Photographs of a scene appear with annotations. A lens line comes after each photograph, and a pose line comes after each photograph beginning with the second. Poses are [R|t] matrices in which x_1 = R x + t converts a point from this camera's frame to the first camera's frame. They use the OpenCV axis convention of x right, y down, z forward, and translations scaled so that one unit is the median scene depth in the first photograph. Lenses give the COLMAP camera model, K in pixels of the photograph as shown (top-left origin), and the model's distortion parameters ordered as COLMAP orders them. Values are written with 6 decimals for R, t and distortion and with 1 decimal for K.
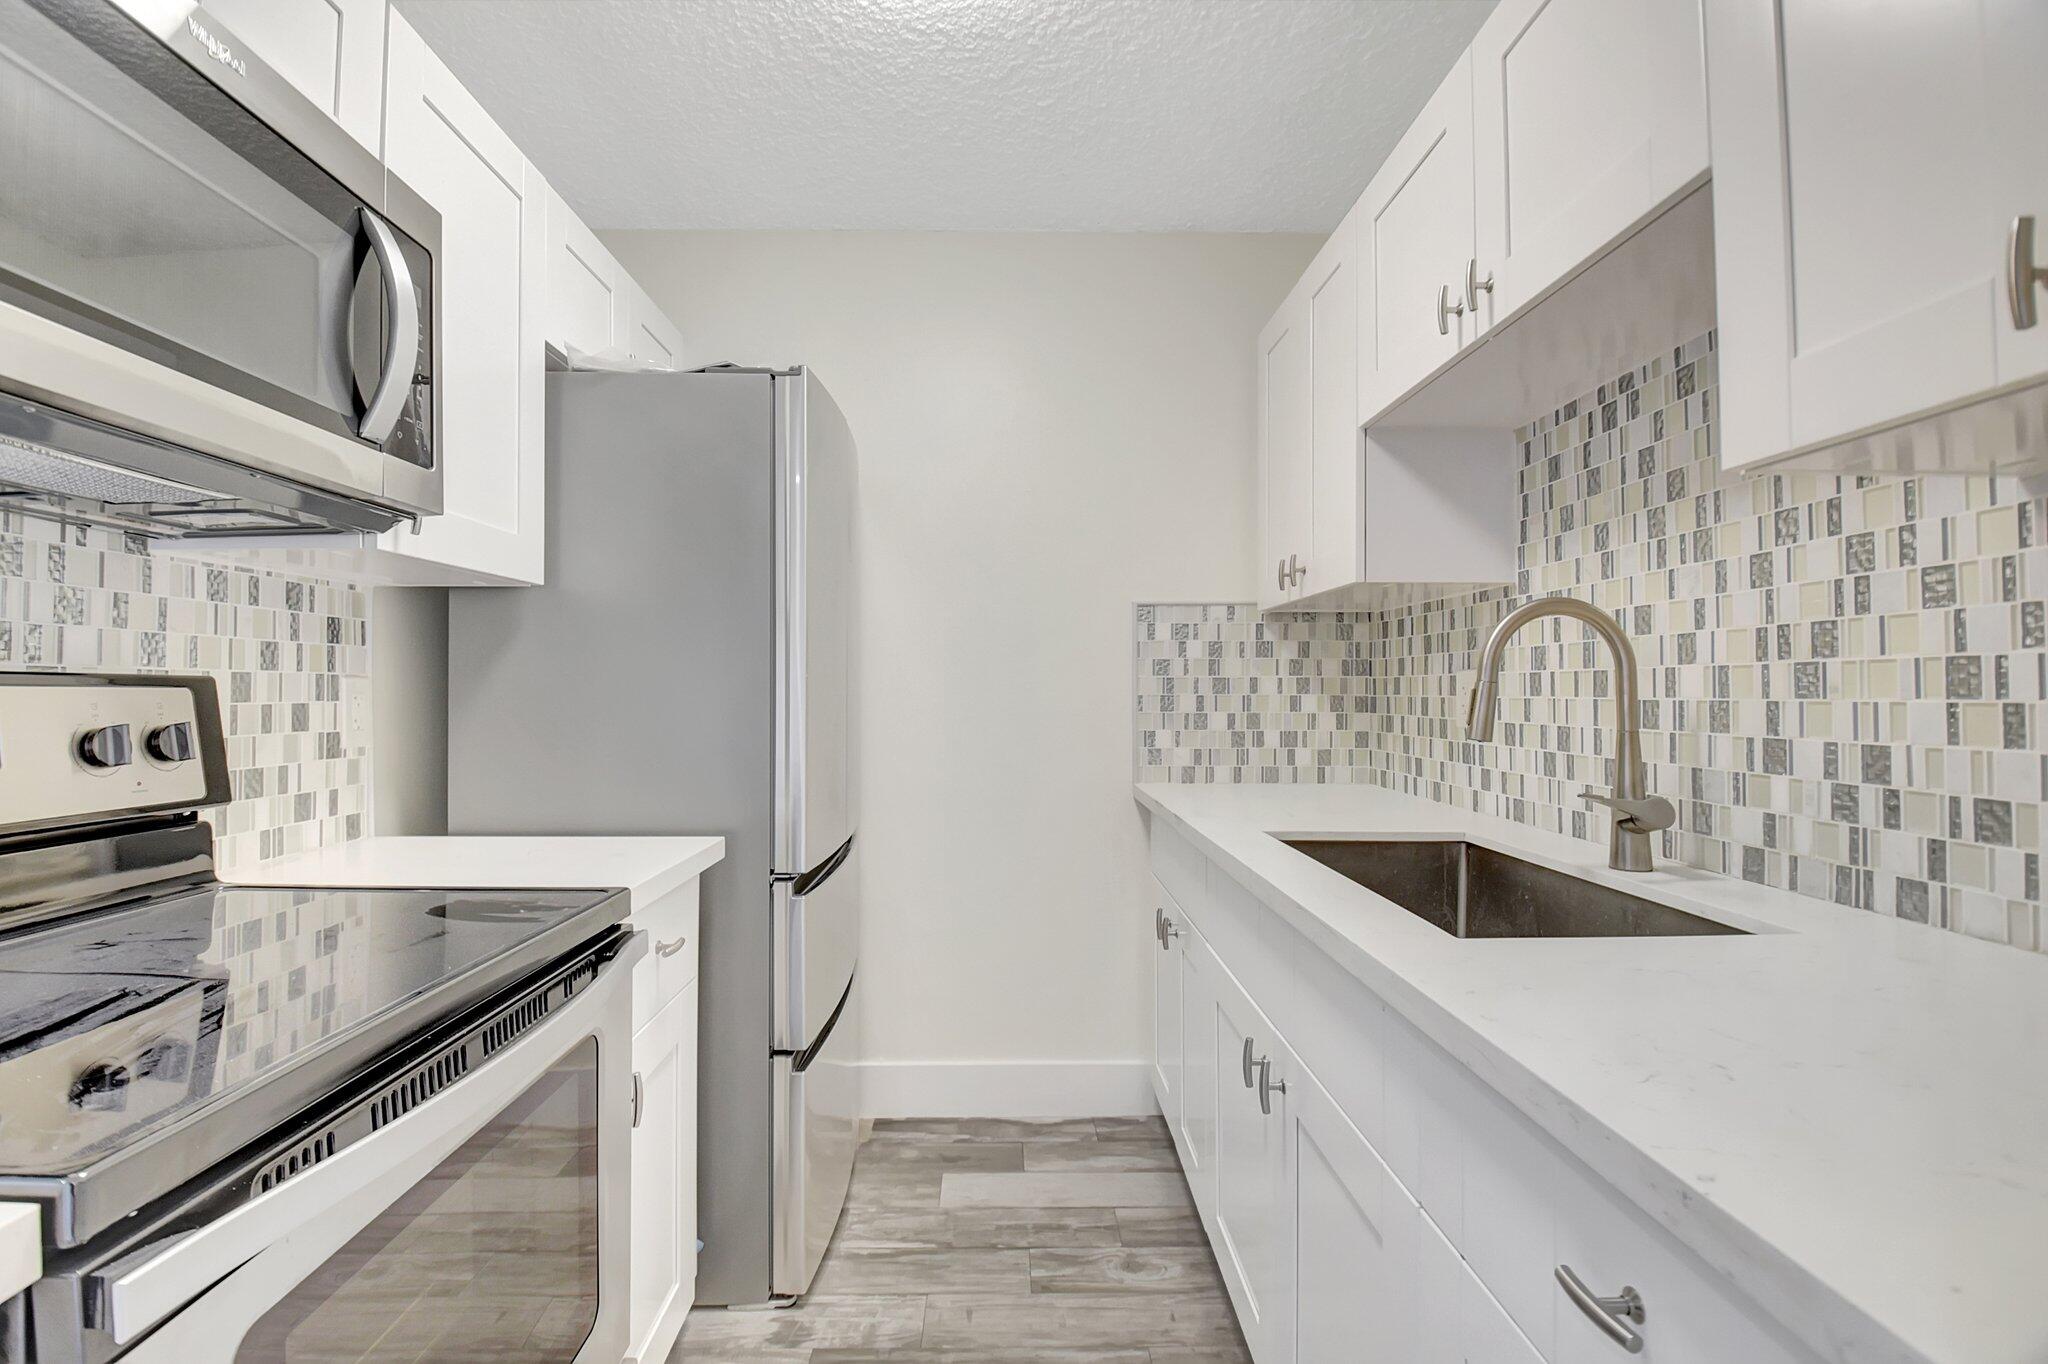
lens RADIAL K [[901.6, 0, 992.7], [0, 901.6, 679.7], [0, 0, 1]] dist [0.001591, -0.026373]
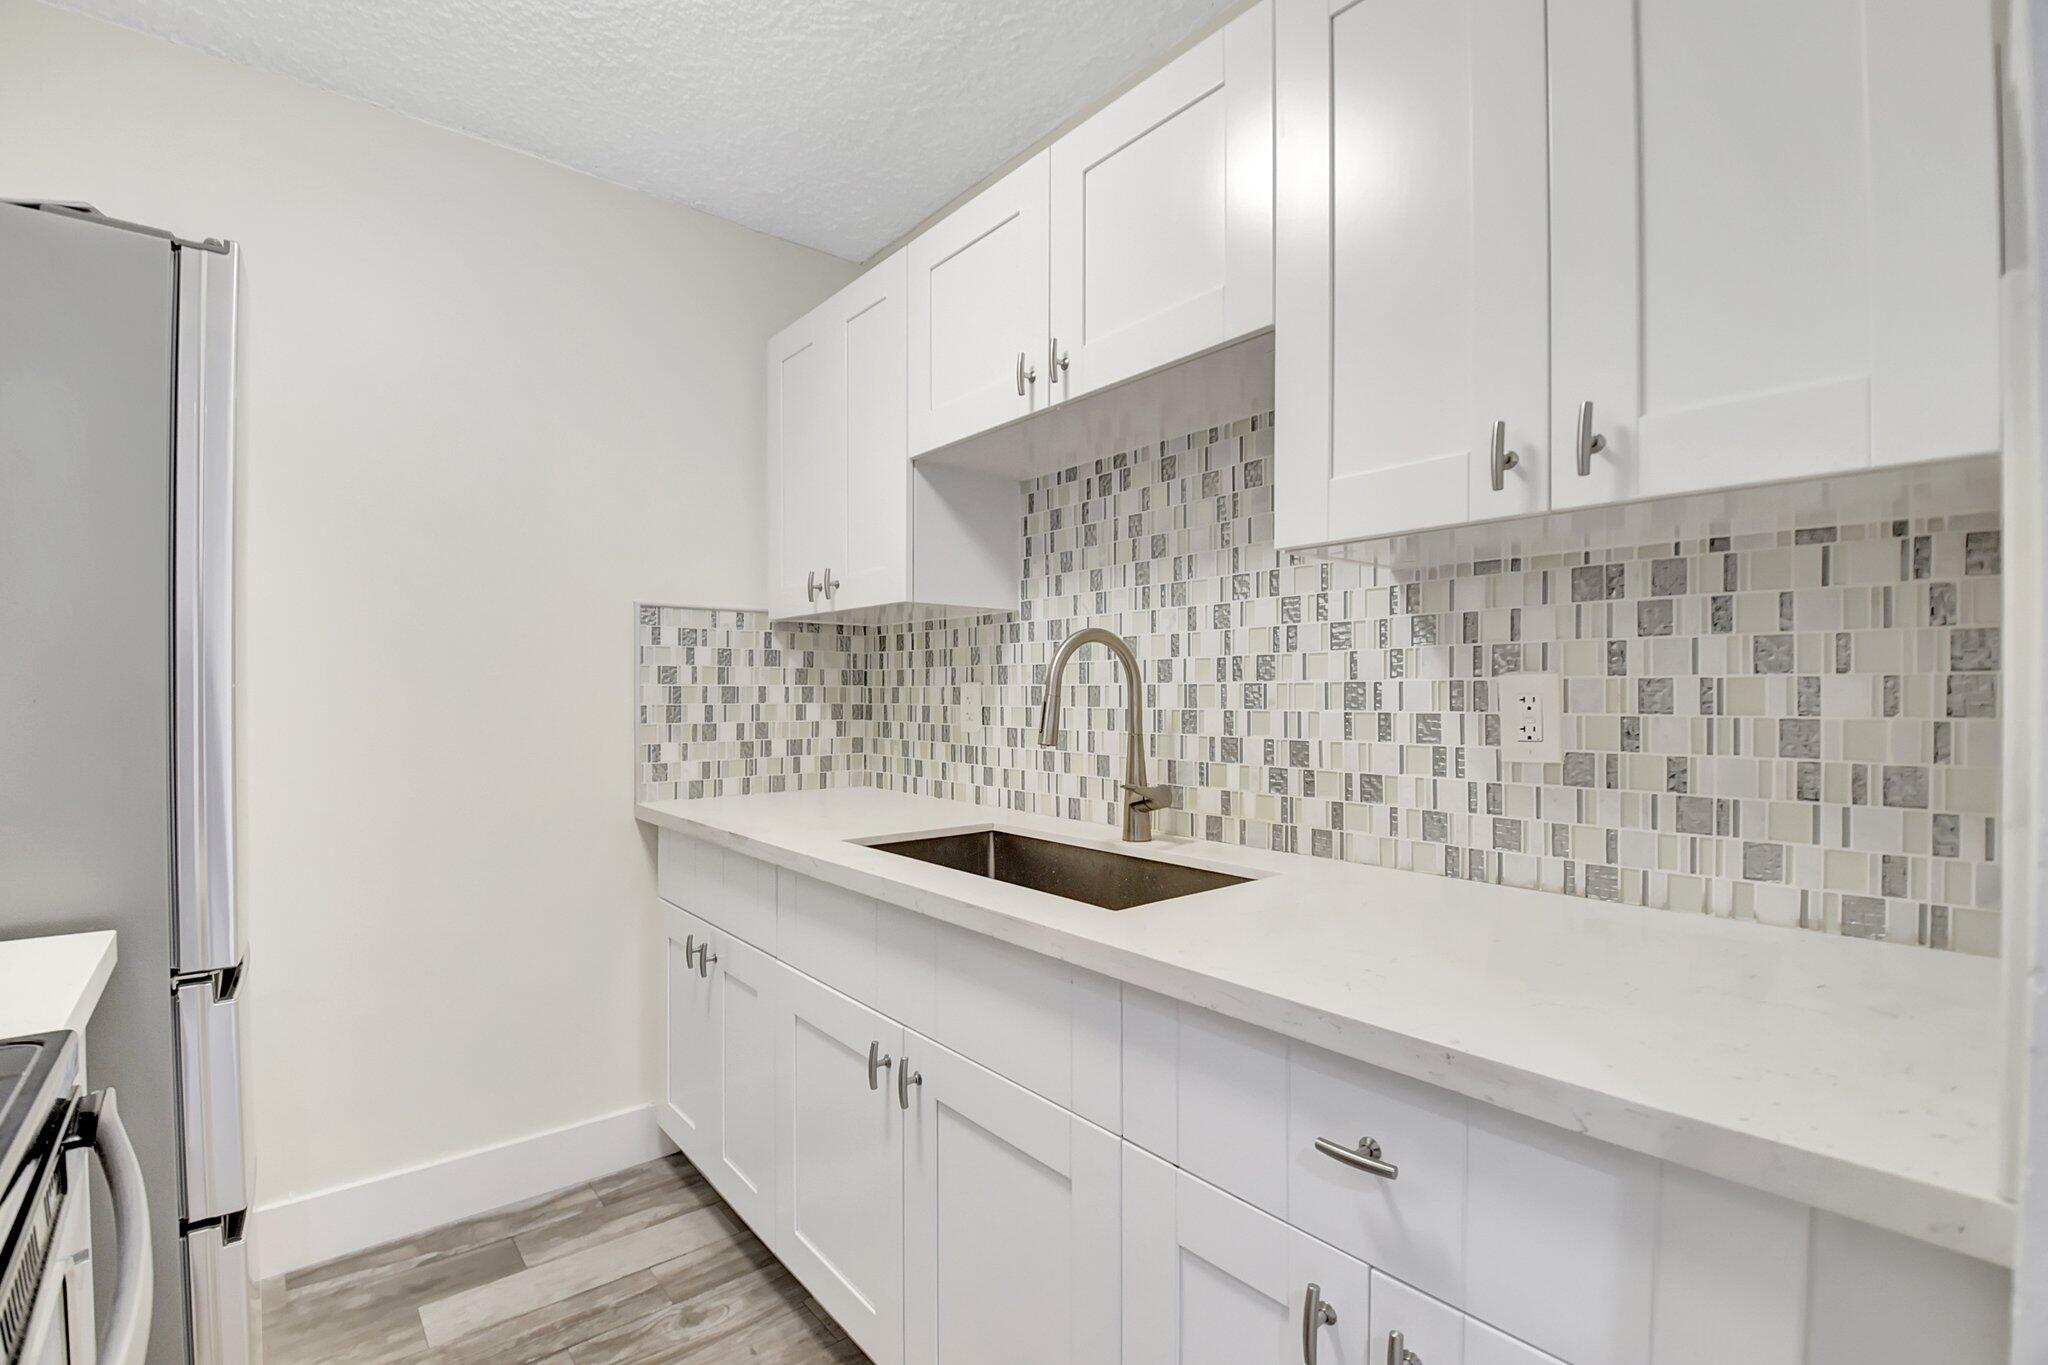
lens RADIAL K [[905.1, 0, 1023.0], [0, 905.1, 698.6], [0, 0, 1]] dist [0.001559, -0.028171]
pose [[0.761340, -0.004330, 0.648339, -0.204834], [-0.007468, 0.999853, 0.015447, -0.010109], [-0.648310, -0.016602, 0.761195, 0.086520]]
